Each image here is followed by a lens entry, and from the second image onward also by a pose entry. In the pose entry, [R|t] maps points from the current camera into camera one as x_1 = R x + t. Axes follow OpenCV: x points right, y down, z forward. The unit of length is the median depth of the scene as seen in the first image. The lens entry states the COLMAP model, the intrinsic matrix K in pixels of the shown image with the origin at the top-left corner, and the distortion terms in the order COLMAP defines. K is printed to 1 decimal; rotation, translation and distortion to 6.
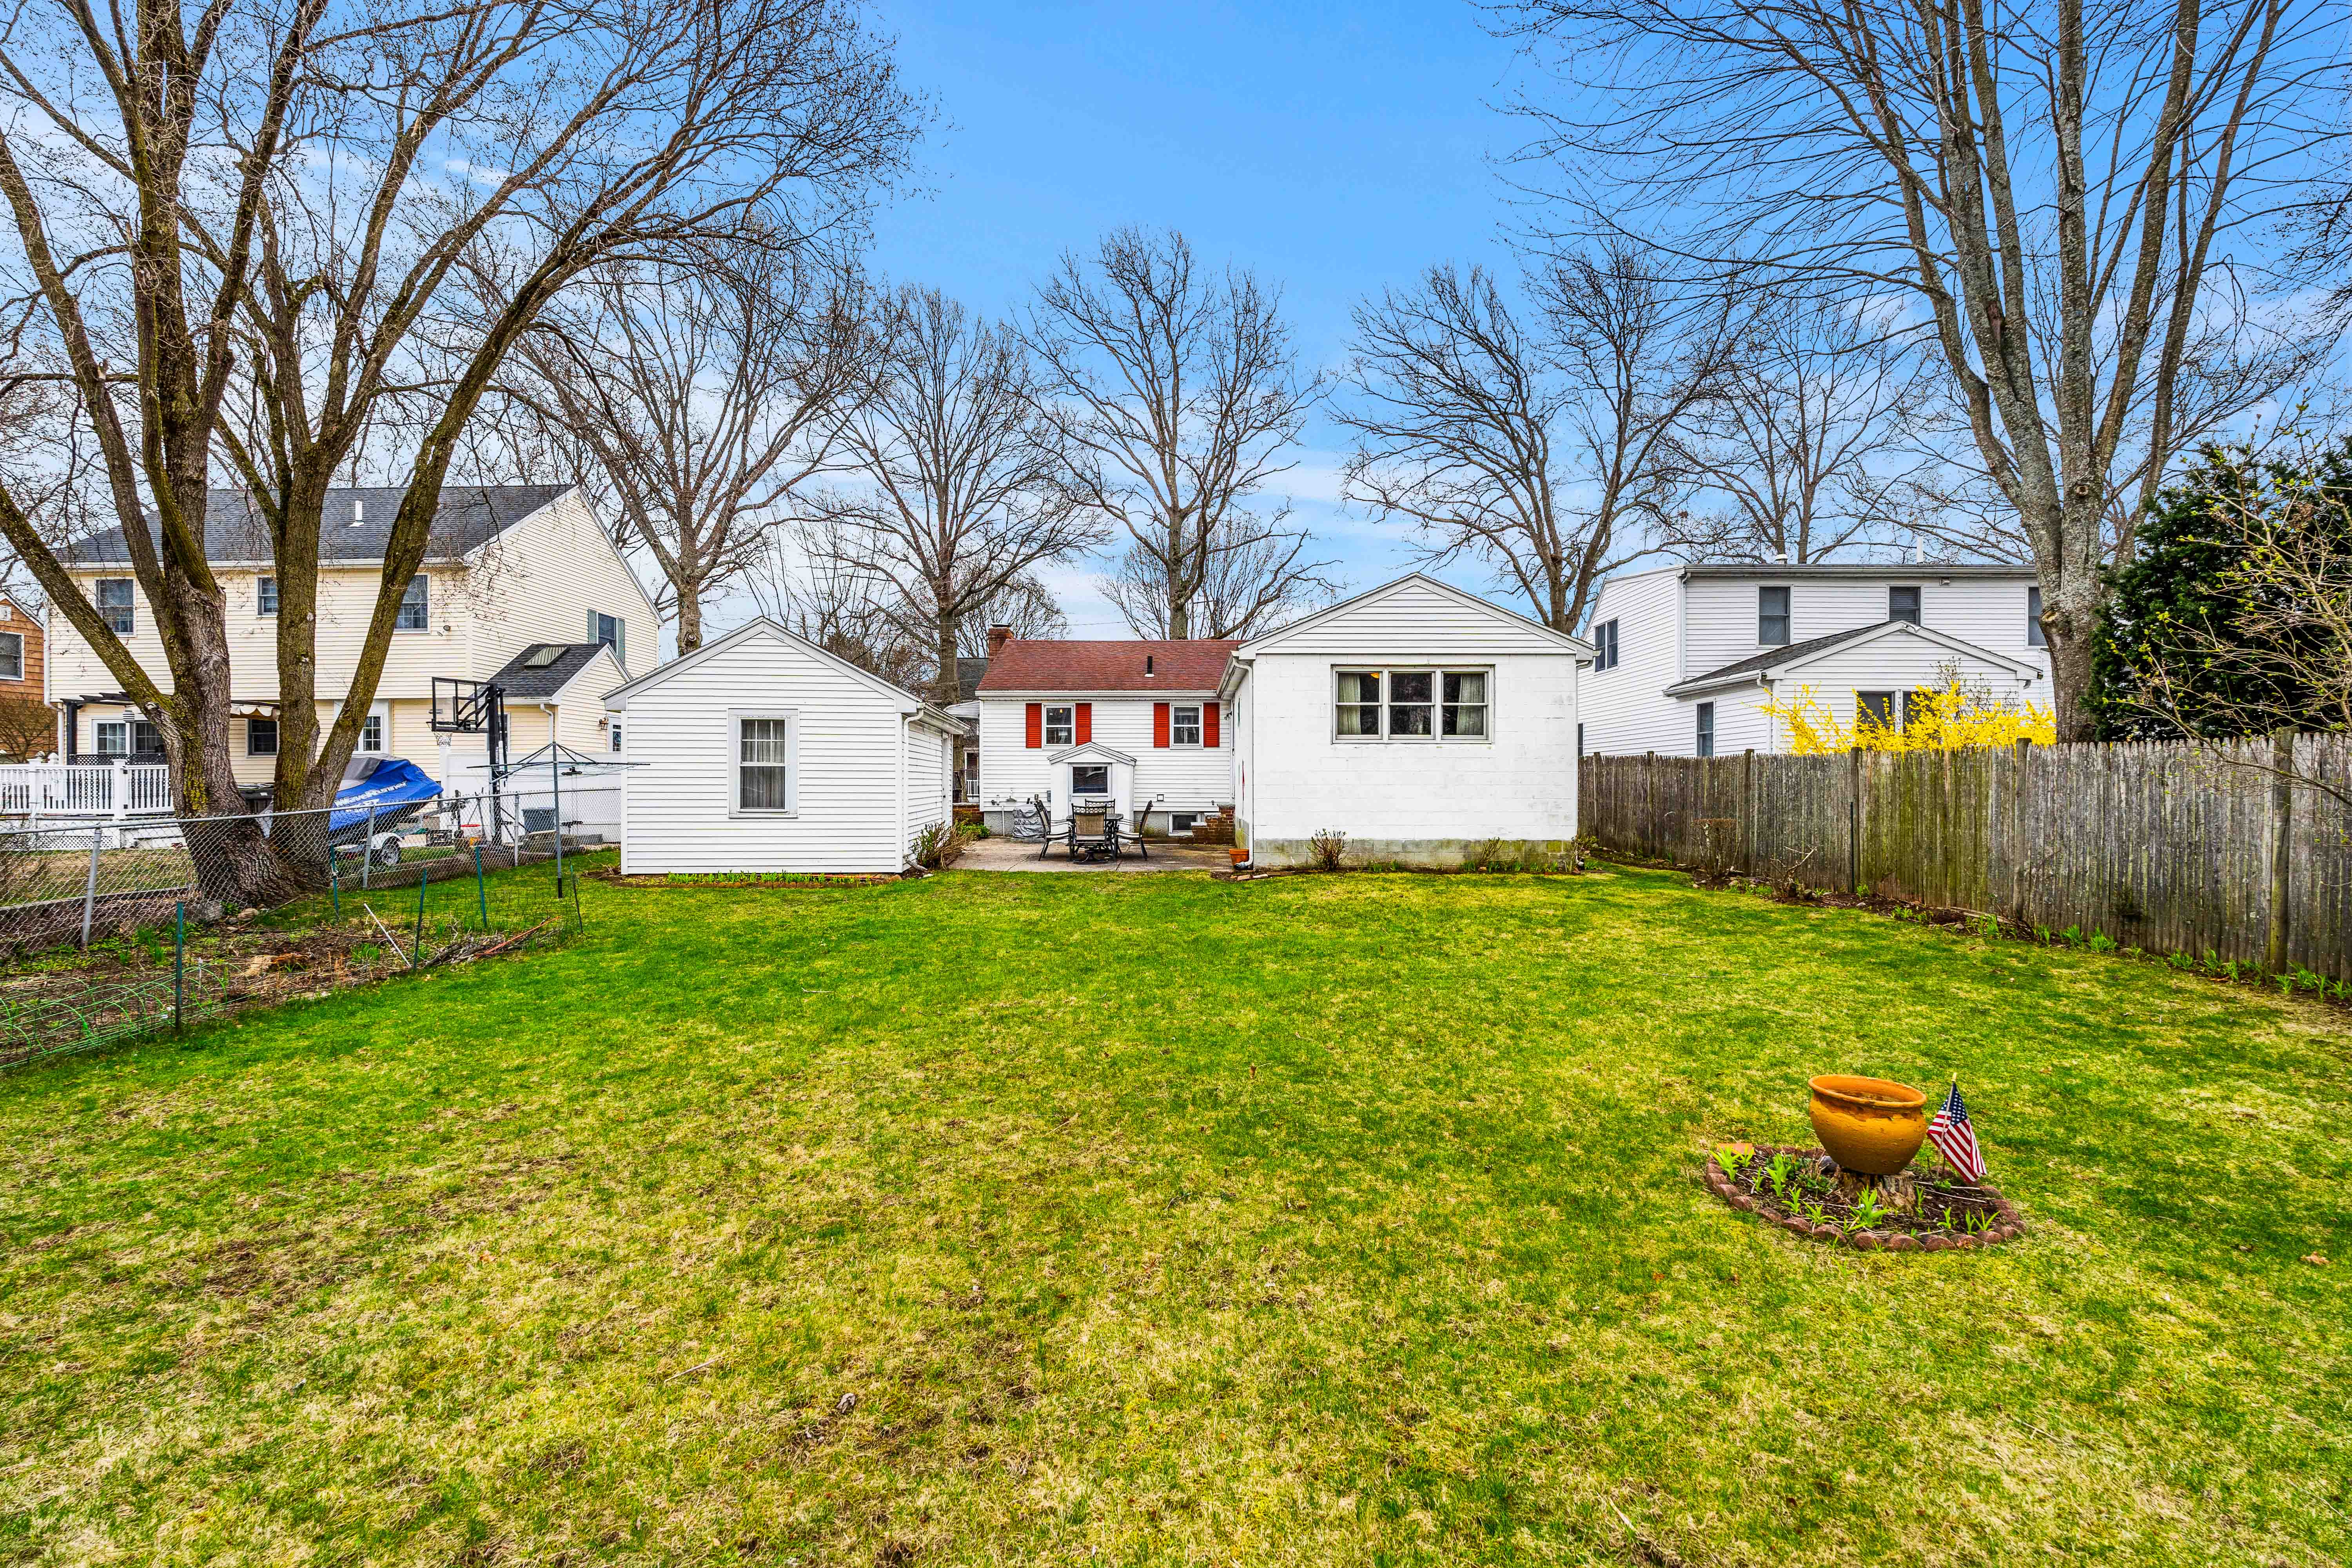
lens RADIAL K [[1050.1, 0, 1169.6], [0, 1050.1, 776.8], [0, 0, 1]] dist [-0.001404, -0.000461]
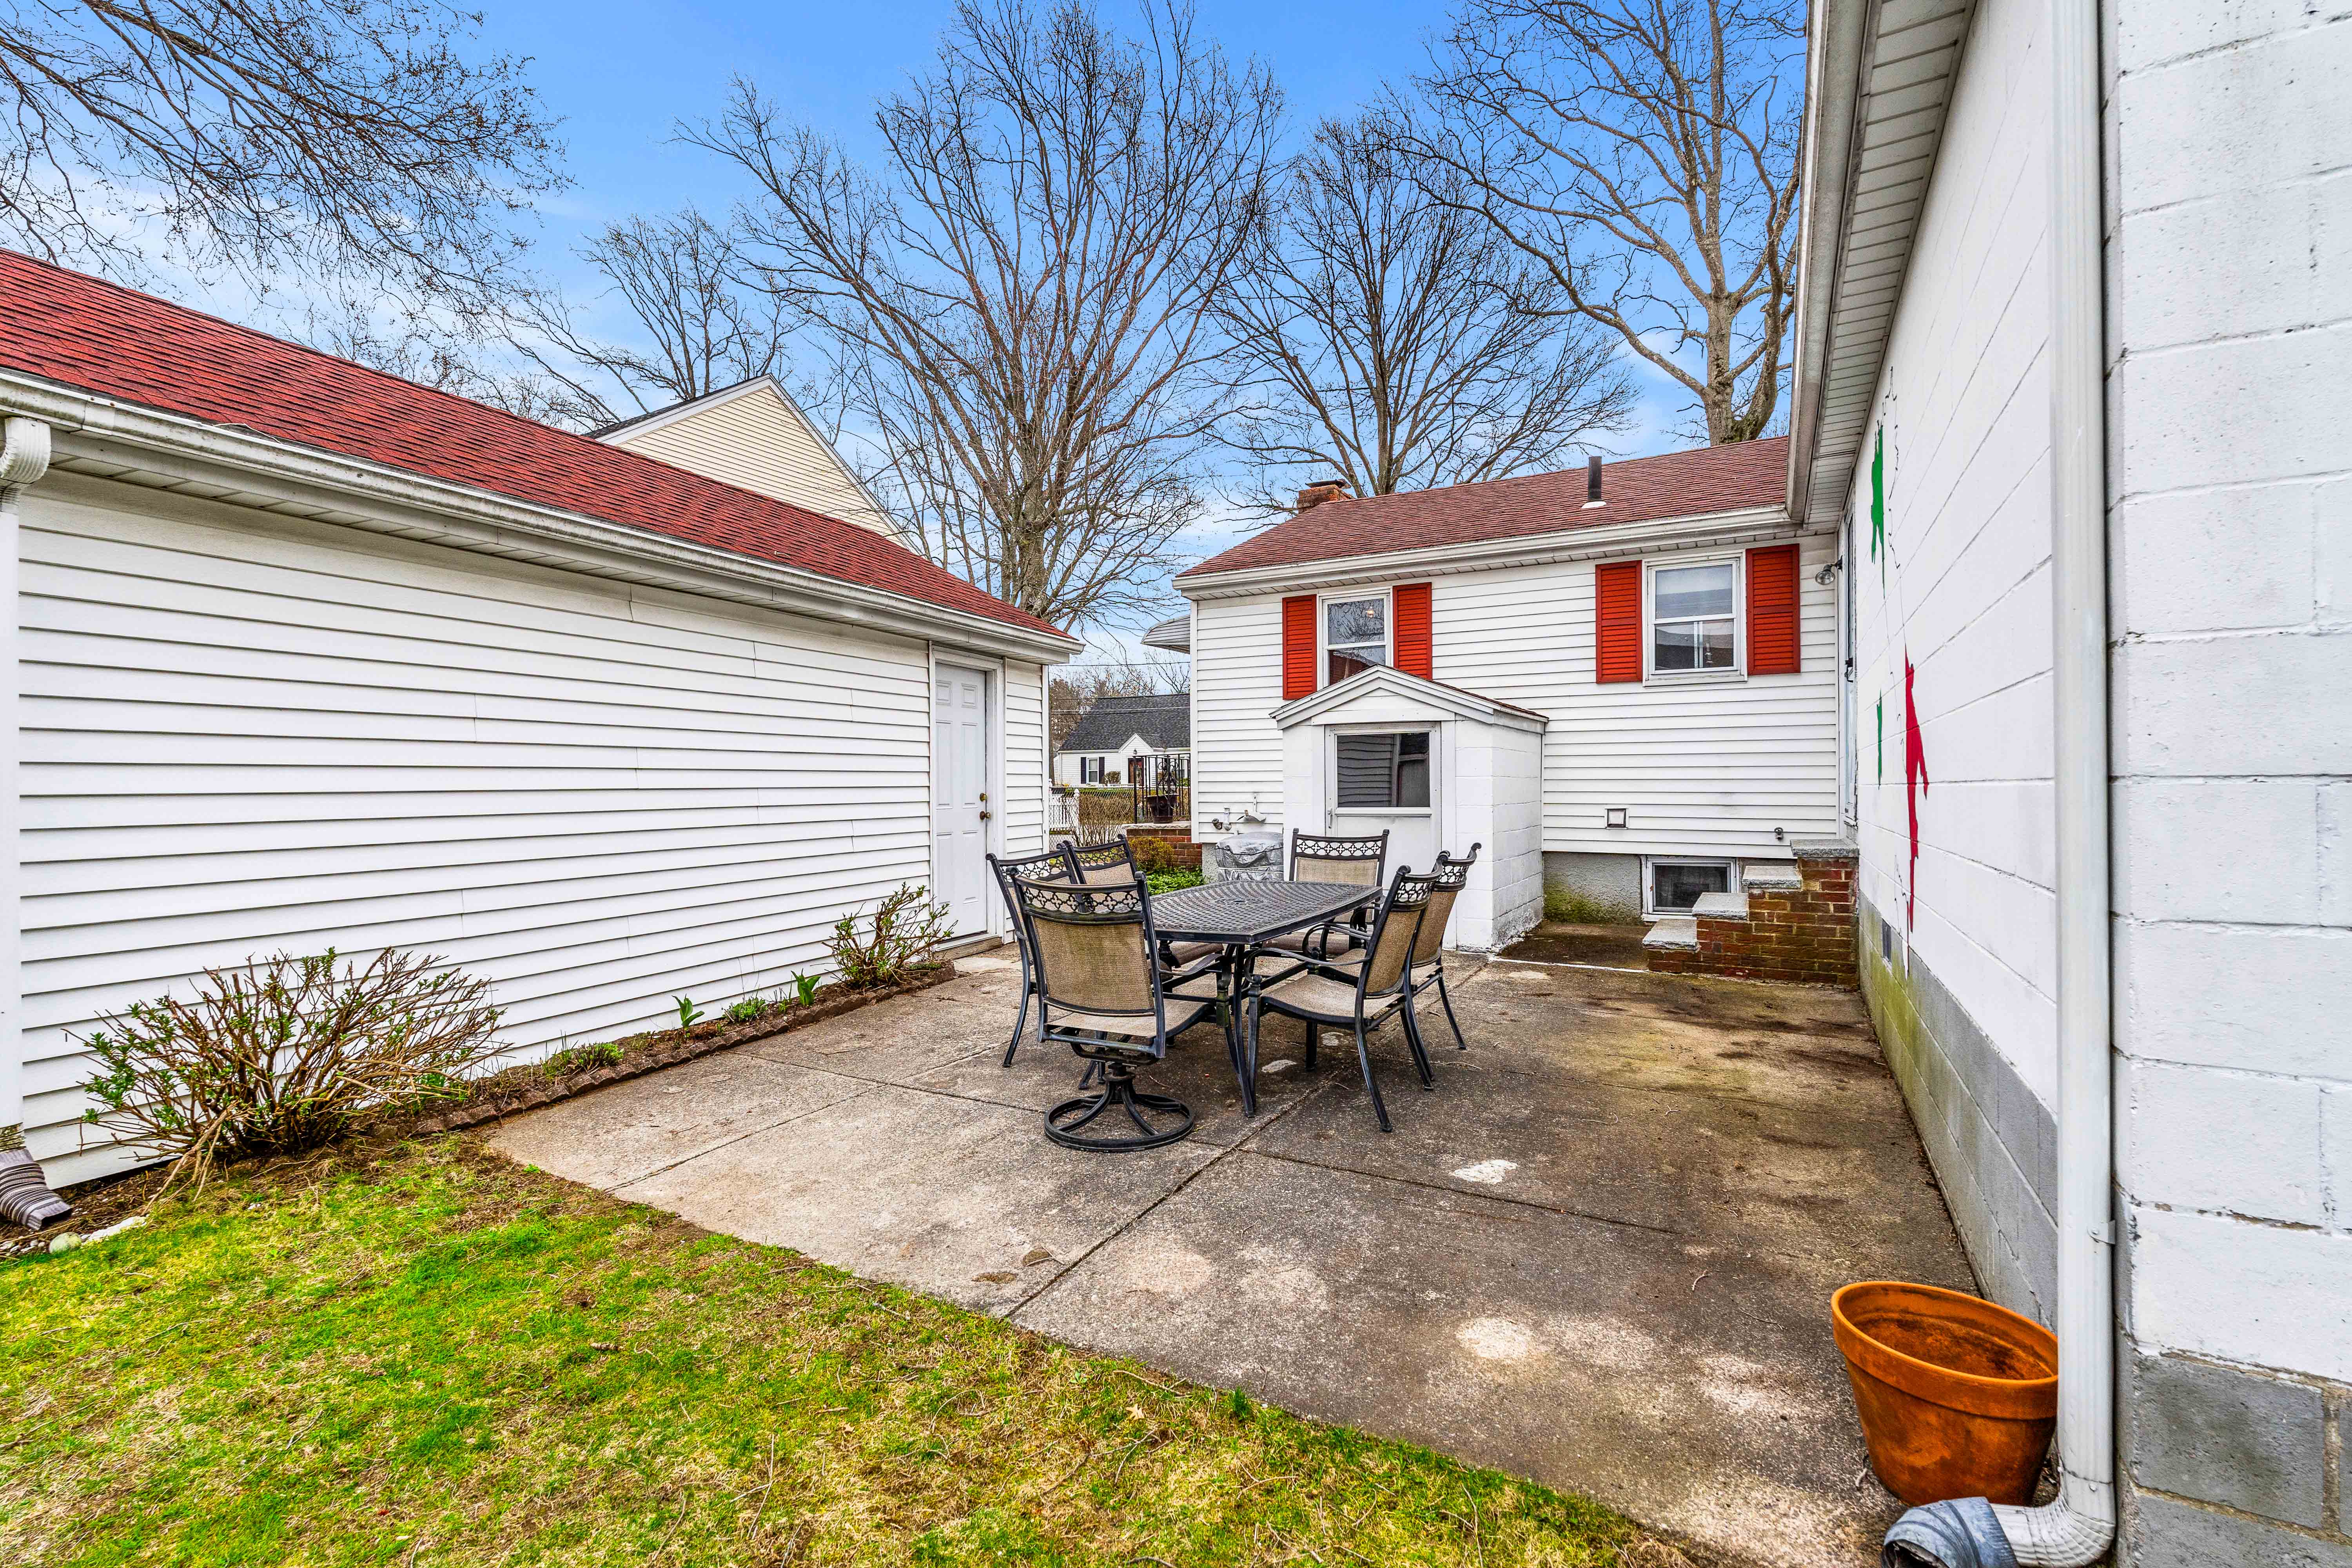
lens RADIAL K [[1050.1, 0, 1169.6], [0, 1050.1, 776.8], [0, 0, 1]] dist [-0.001404, -0.000461]
pose [[0.873605, -0.002452, -0.486630, 0.034055], [0.001082, 0.999995, -0.003096, 0.006071], [0.486635, 0.002179, 0.873603, 0.596637]]
